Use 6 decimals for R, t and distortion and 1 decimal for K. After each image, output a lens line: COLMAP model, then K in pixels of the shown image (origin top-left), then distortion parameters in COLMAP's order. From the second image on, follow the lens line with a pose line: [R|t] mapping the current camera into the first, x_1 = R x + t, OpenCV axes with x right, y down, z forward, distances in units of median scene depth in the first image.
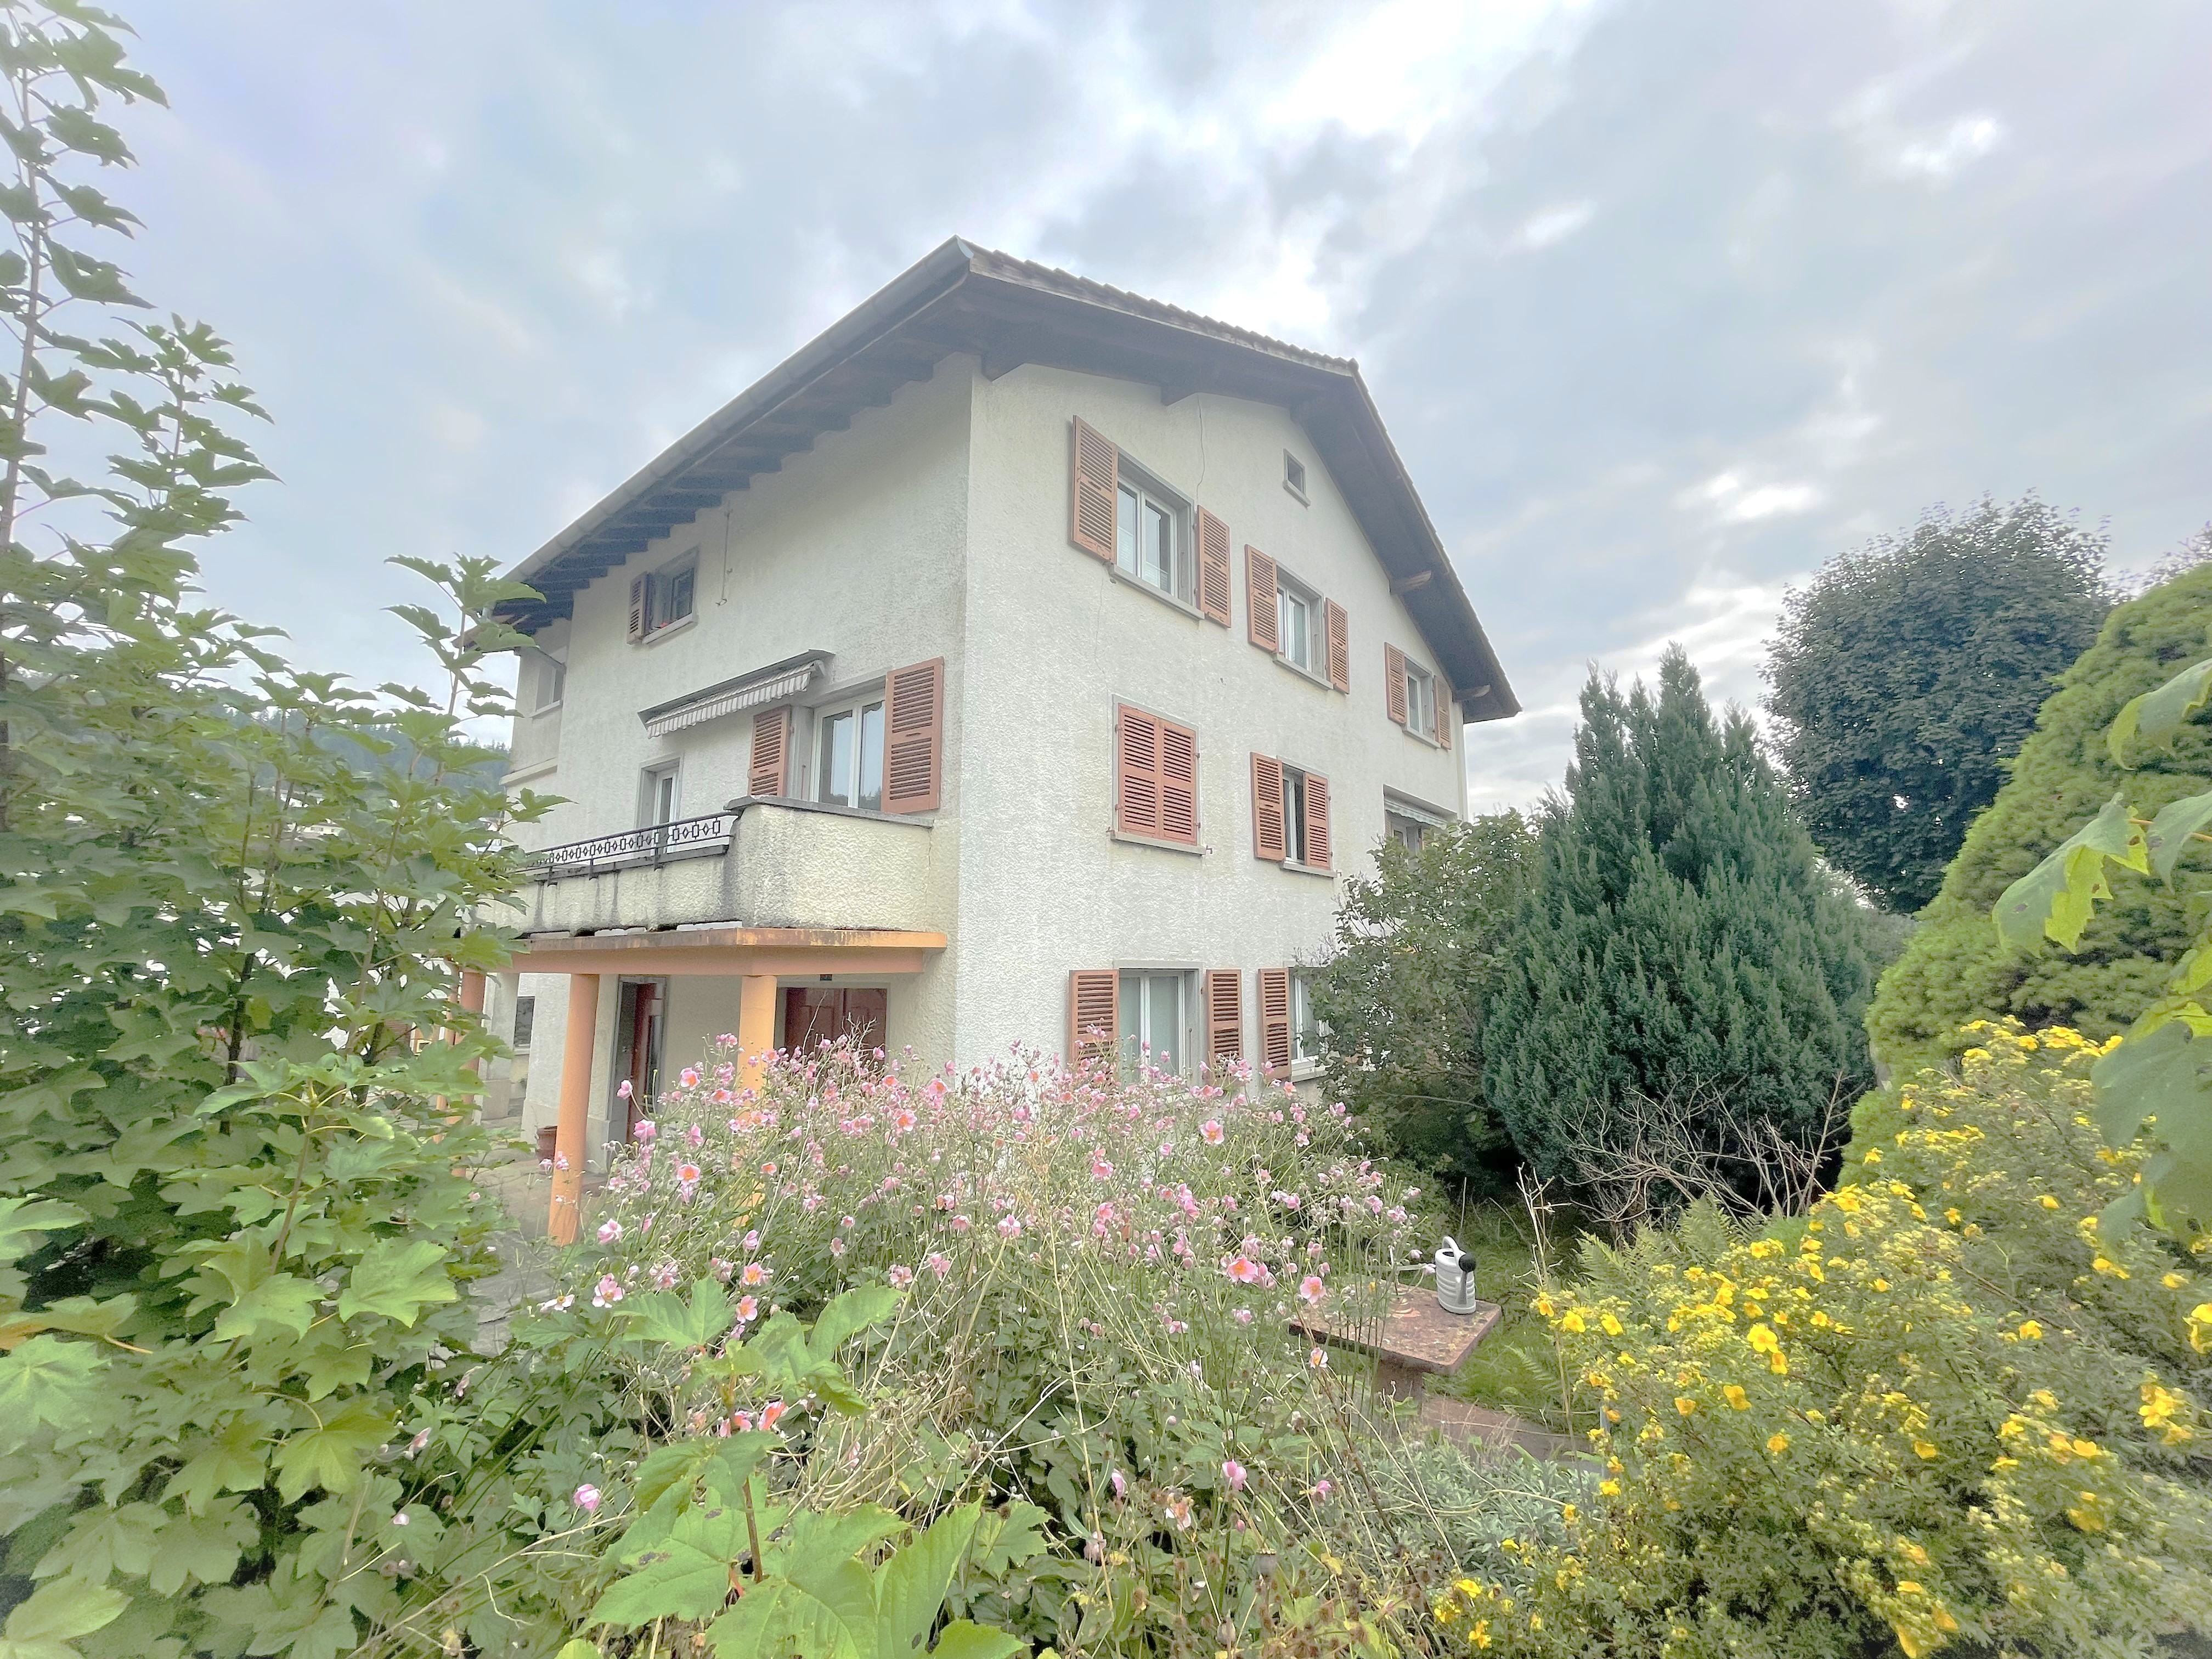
lens RADIAL K [[886.8, 0, 1108.6], [0, 886.8, 826.4], [0, 0, 1]] dist [-0.006704, 0.000108]
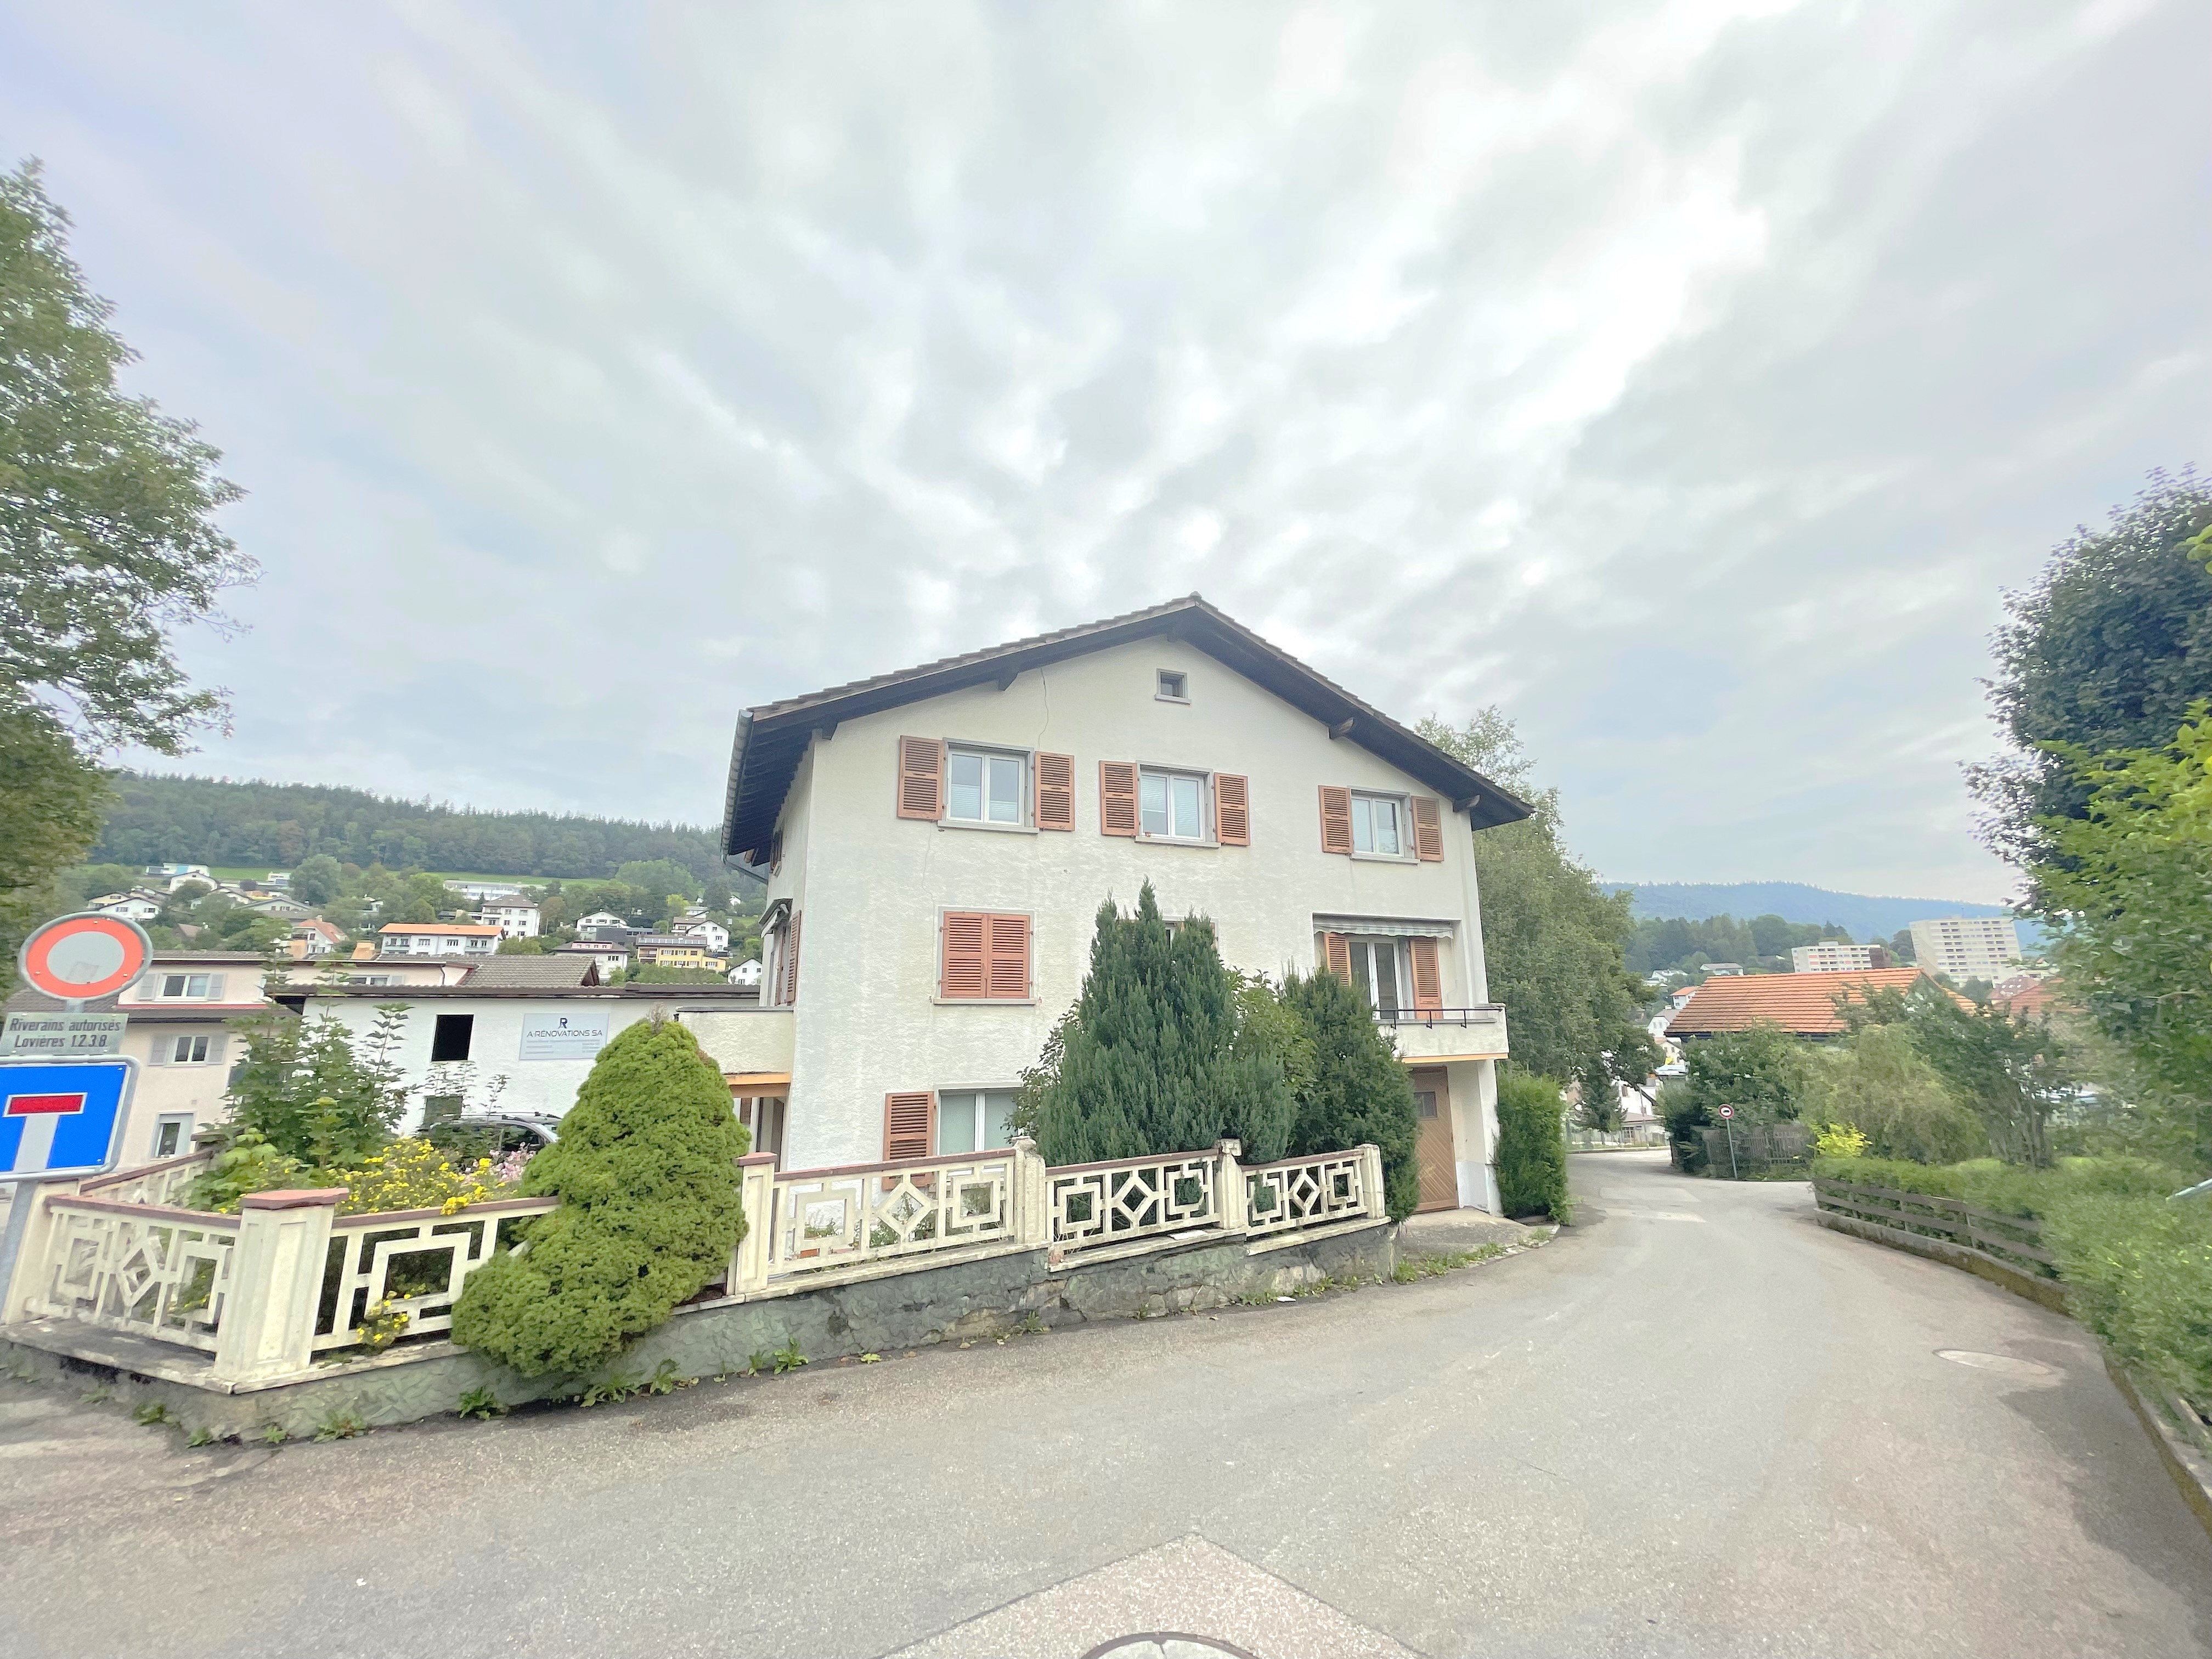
lens RADIAL K [[886.8, 0, 1104.0], [0, 886.8, 837.1], [0, 0, 1]] dist [-0.006704, 0.000108]
pose [[0.893093, -0.108549, -0.436581, 0.871983], [0.081305, 0.993419, -0.080675, -0.112495], [0.442465, 0.036554, 0.896041, -0.232612]]
